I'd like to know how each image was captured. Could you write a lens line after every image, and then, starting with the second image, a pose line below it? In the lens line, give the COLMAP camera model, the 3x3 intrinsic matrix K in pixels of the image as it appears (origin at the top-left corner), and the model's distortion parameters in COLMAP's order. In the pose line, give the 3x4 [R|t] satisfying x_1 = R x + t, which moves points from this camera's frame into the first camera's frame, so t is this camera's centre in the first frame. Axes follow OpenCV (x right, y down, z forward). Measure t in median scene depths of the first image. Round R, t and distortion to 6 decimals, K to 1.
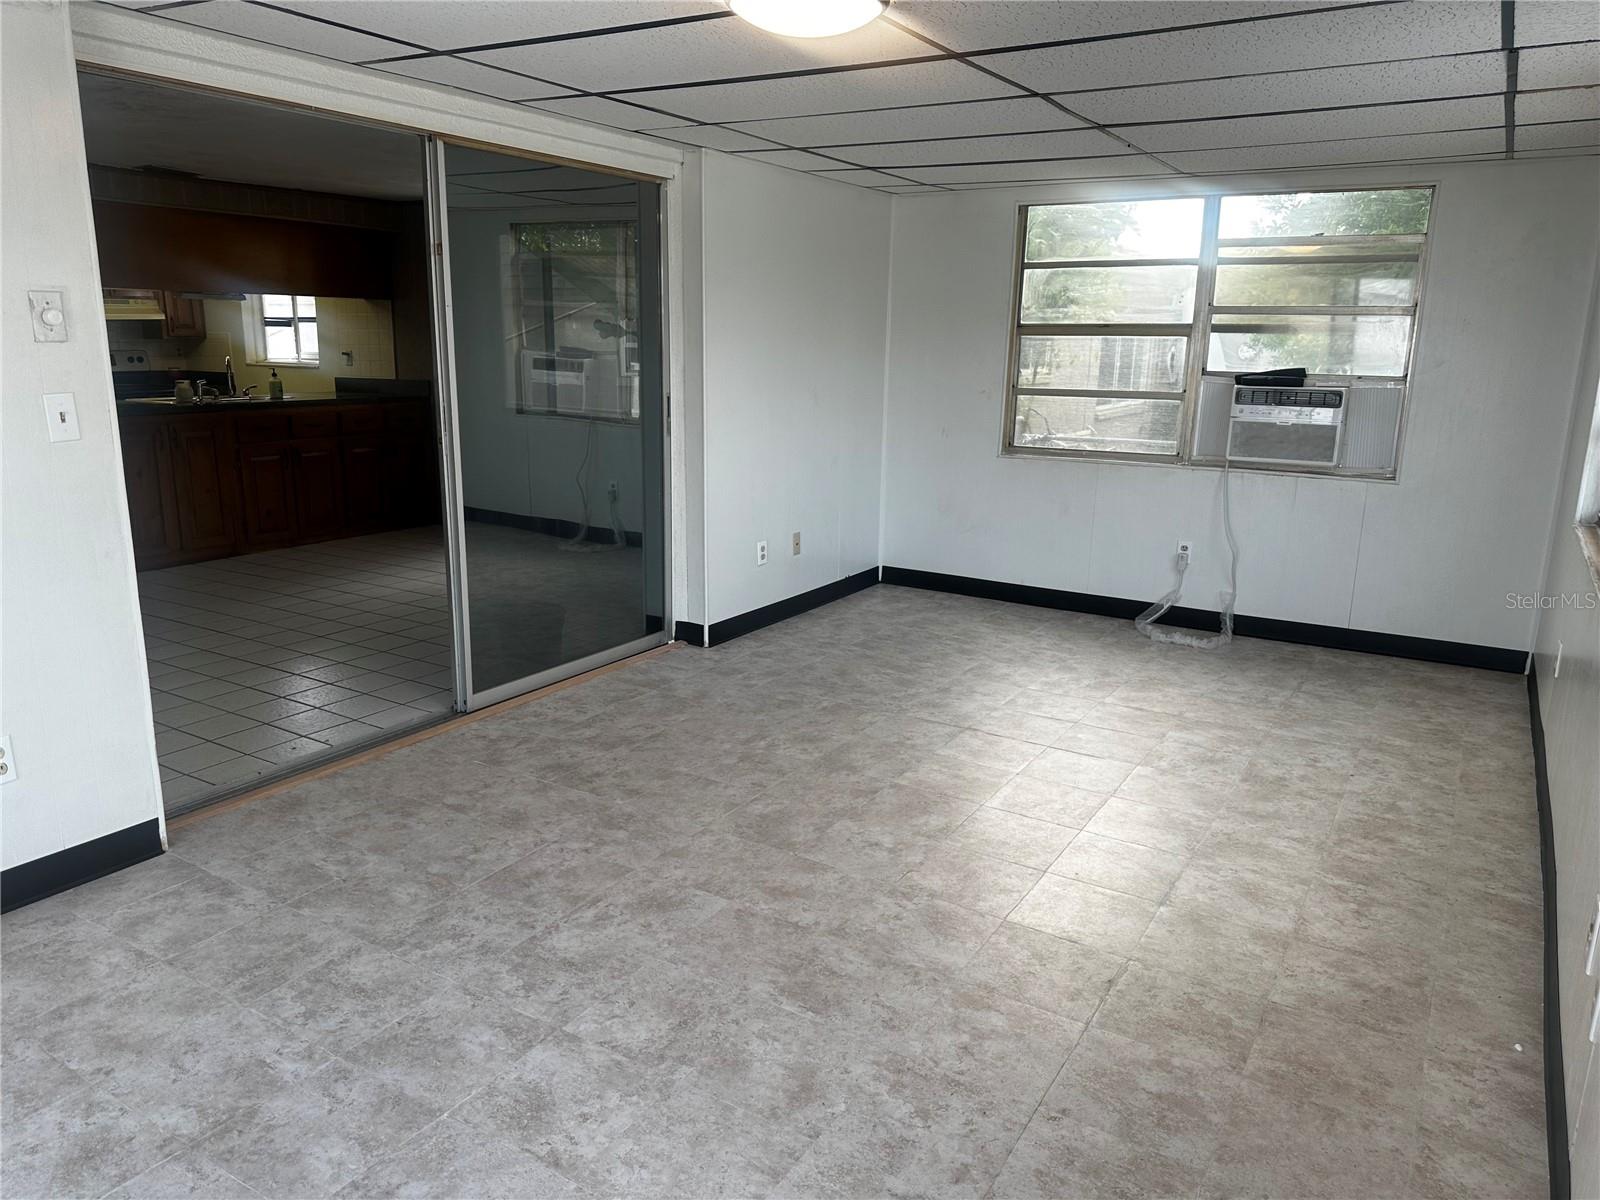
lens RADIAL K [[1140.9, 0, 800.0], [0, 1140.9, 600.0], [0, 0, 1]] dist [0.049457, -0.072056]
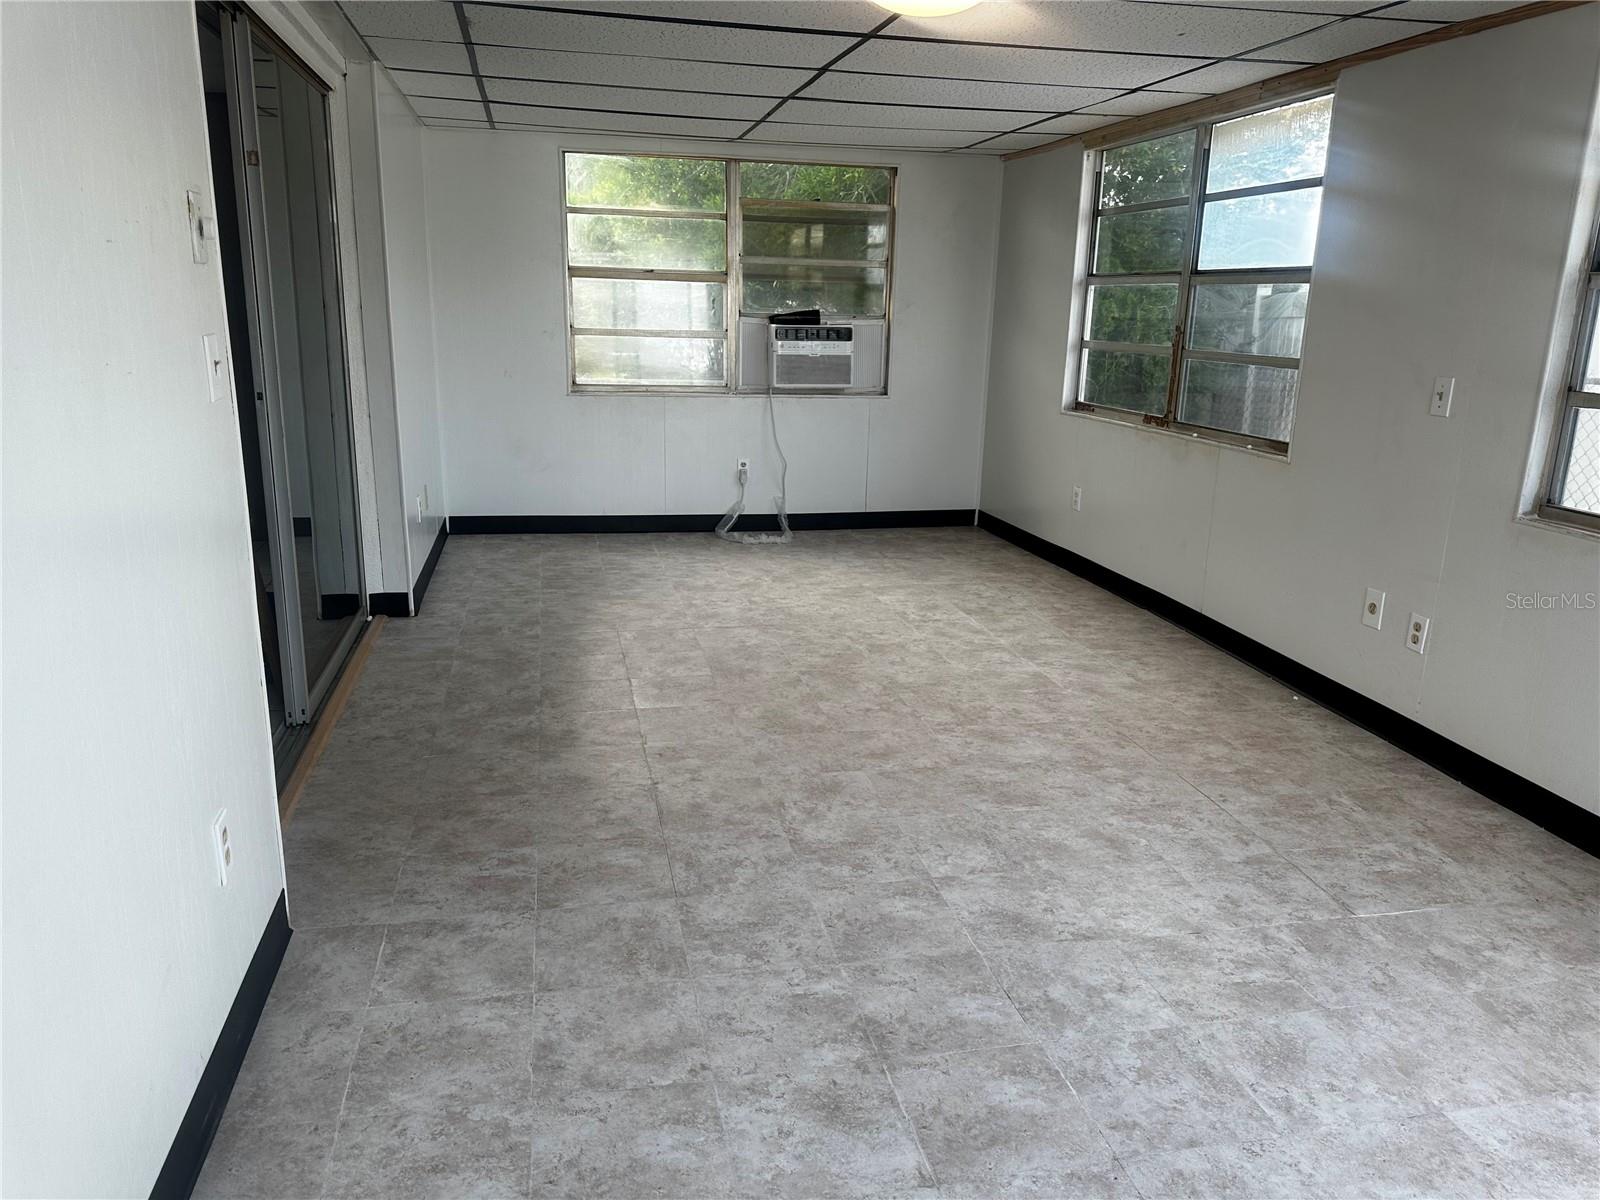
lens RADIAL K [[1126.8, 0, 800.0], [0, 1126.8, 603.8], [0, 0, 1]] dist [0.091507, -0.118727]
pose [[0.720851, -0.181044, 0.669027, -0.797974], [0.151983, 0.983078, 0.102272, -0.026396], [-0.676221, 0.027958, 0.736168, 0.193292]]
